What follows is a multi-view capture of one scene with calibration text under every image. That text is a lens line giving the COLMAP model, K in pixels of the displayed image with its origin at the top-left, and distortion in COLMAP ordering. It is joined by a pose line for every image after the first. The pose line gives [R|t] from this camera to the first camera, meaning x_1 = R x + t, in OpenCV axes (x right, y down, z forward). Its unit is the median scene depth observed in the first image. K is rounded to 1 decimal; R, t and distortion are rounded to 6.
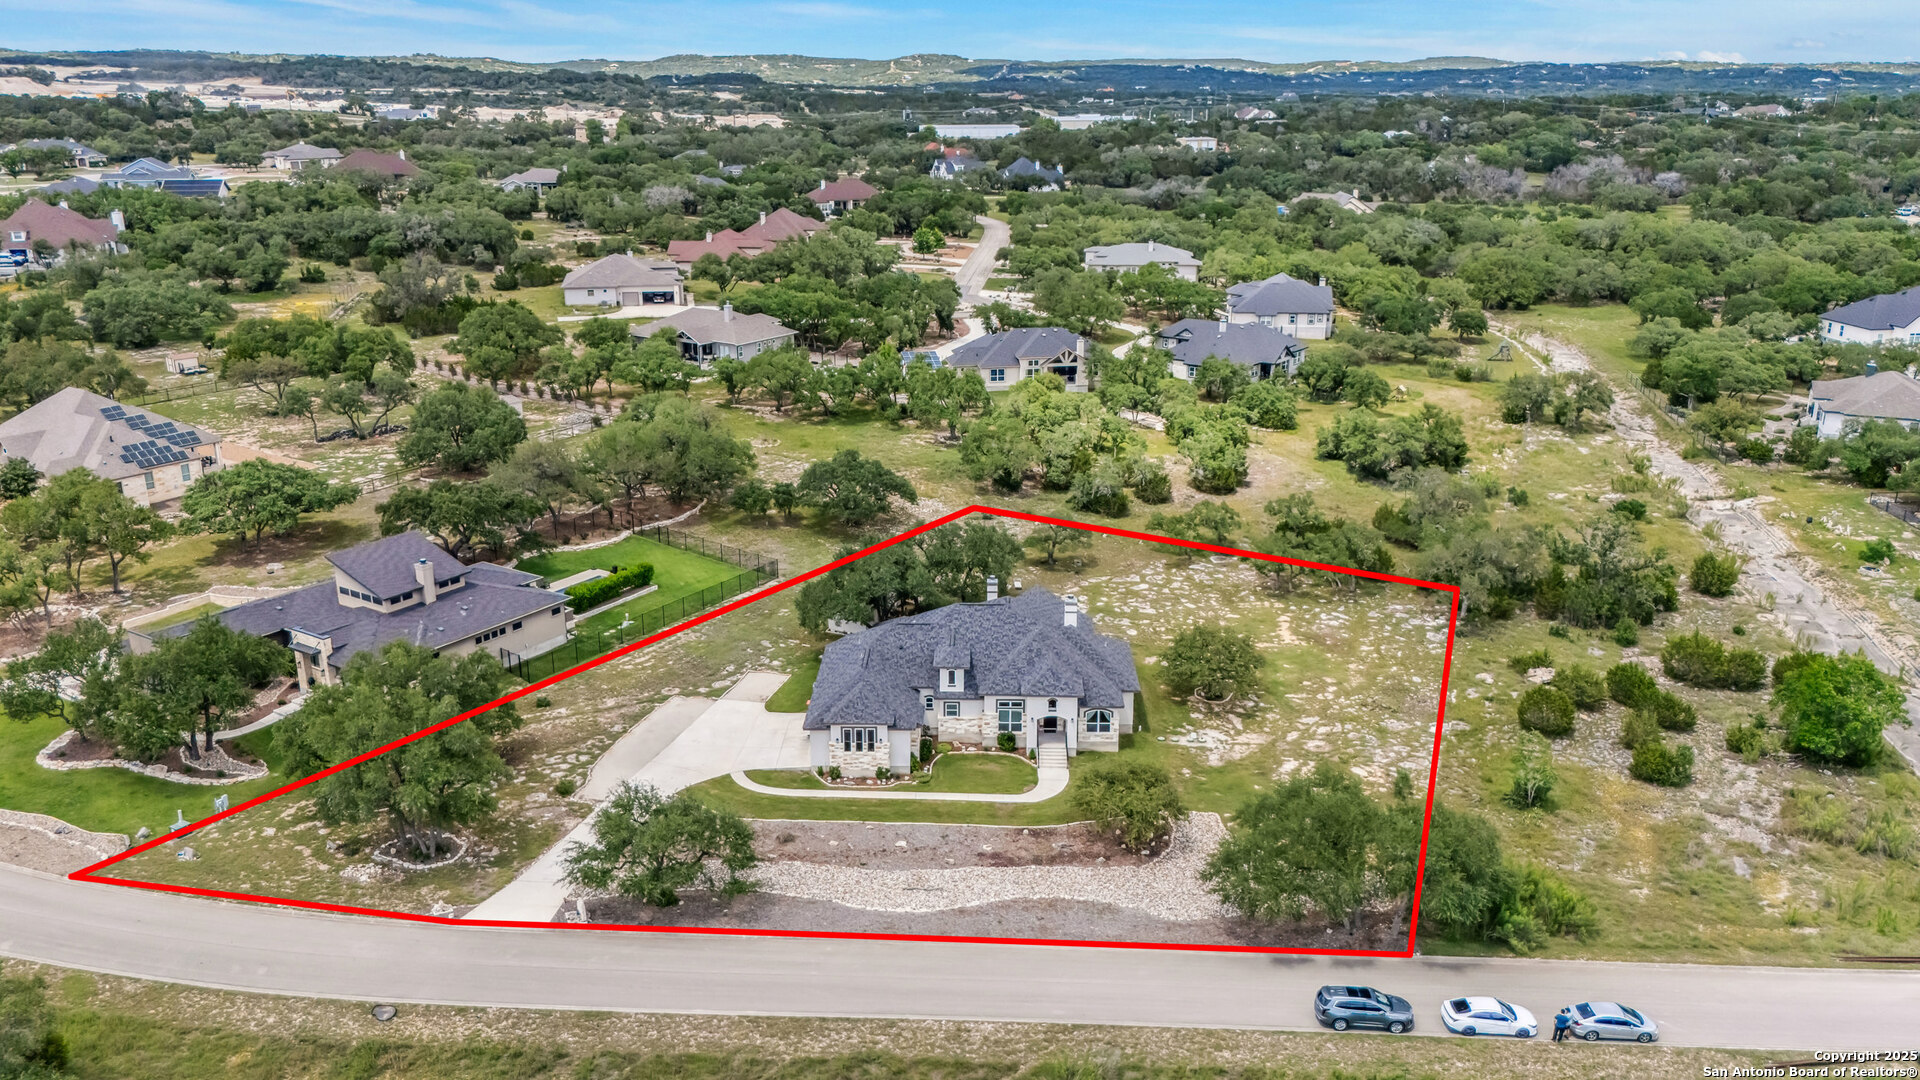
lens RADIAL K [[1383.0, 0, 960.0], [0, 1383.0, 540.0], [0, 0, 1]] dist [0.064337, -0.071036]
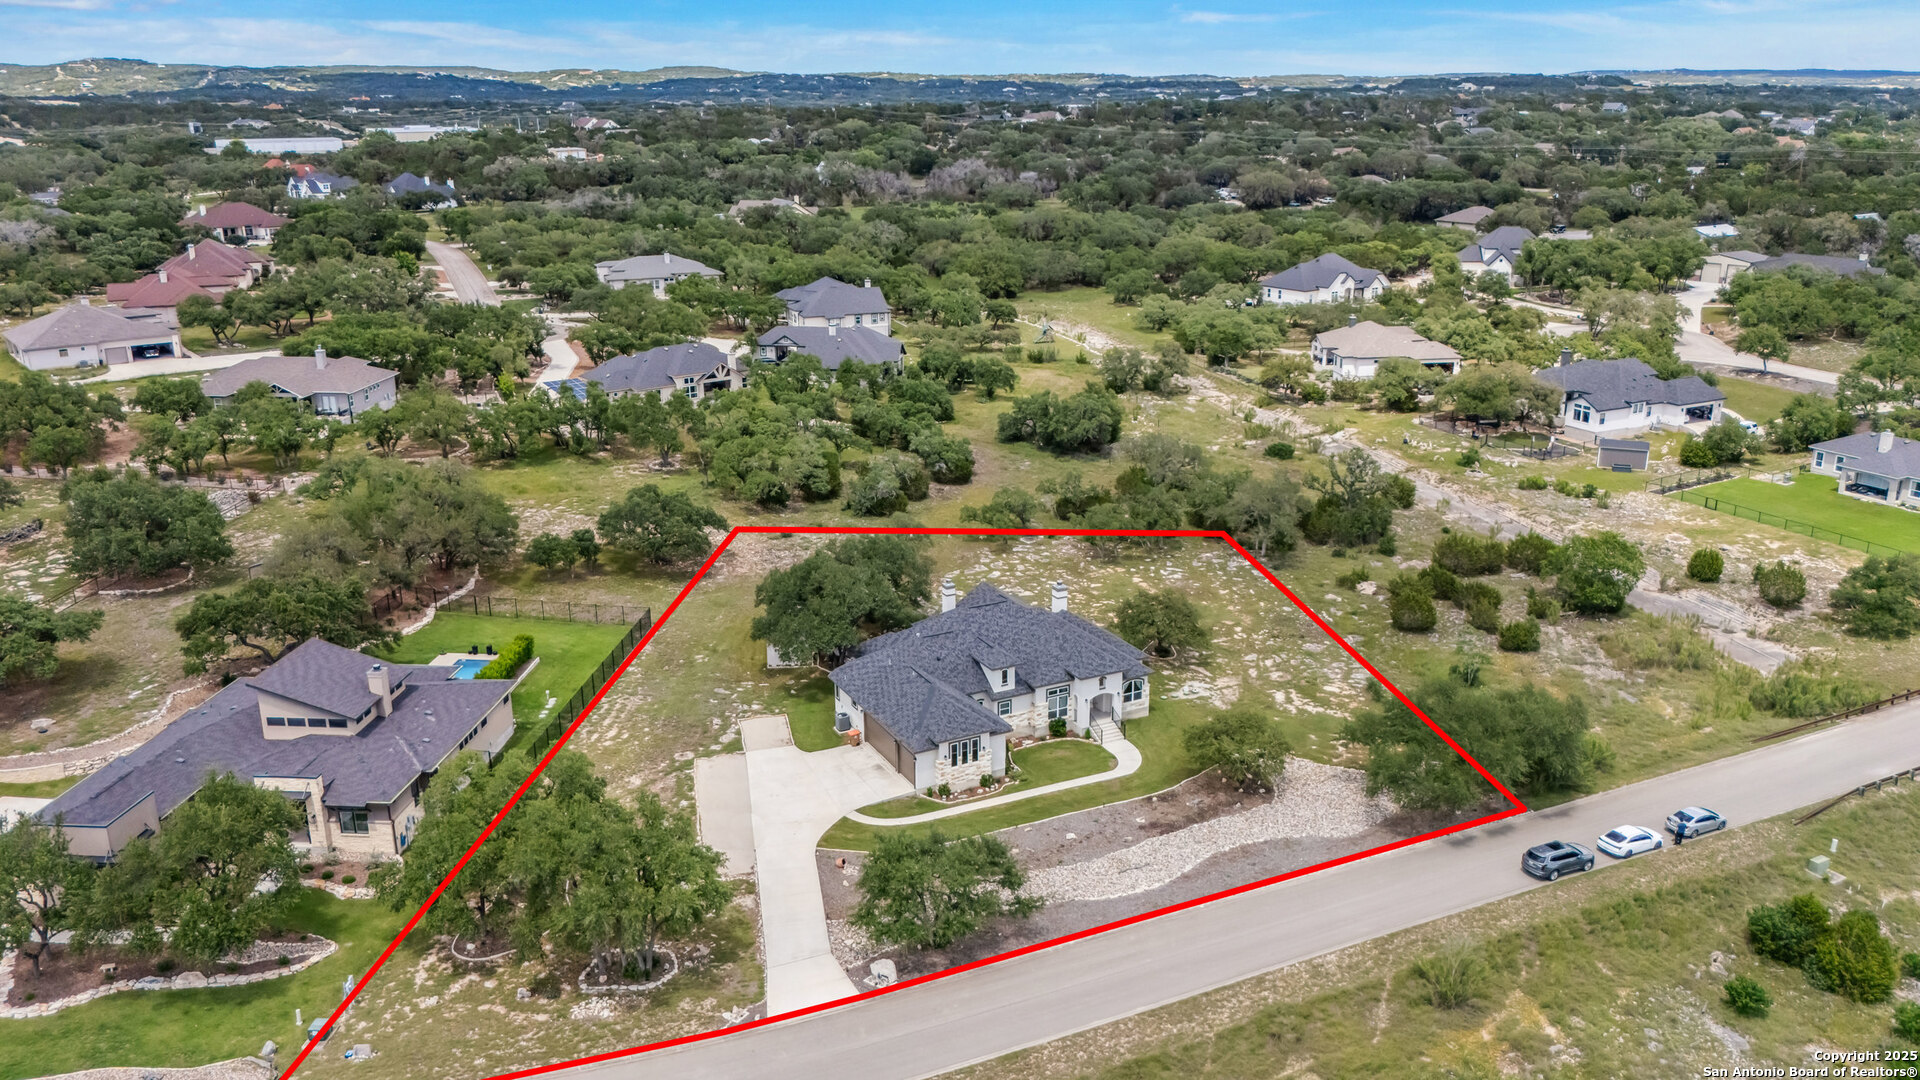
lens RADIAL K [[1383.0, 0, 960.0], [0, 1383.0, 540.0], [0, 0, 1]] dist [0.064337, -0.071036]
pose [[0.888635, -0.147850, 0.434130, -0.487944], [0.150370, 0.988212, 0.028754, -0.037037], [-0.433264, 0.039729, 0.900391, 0.091415]]
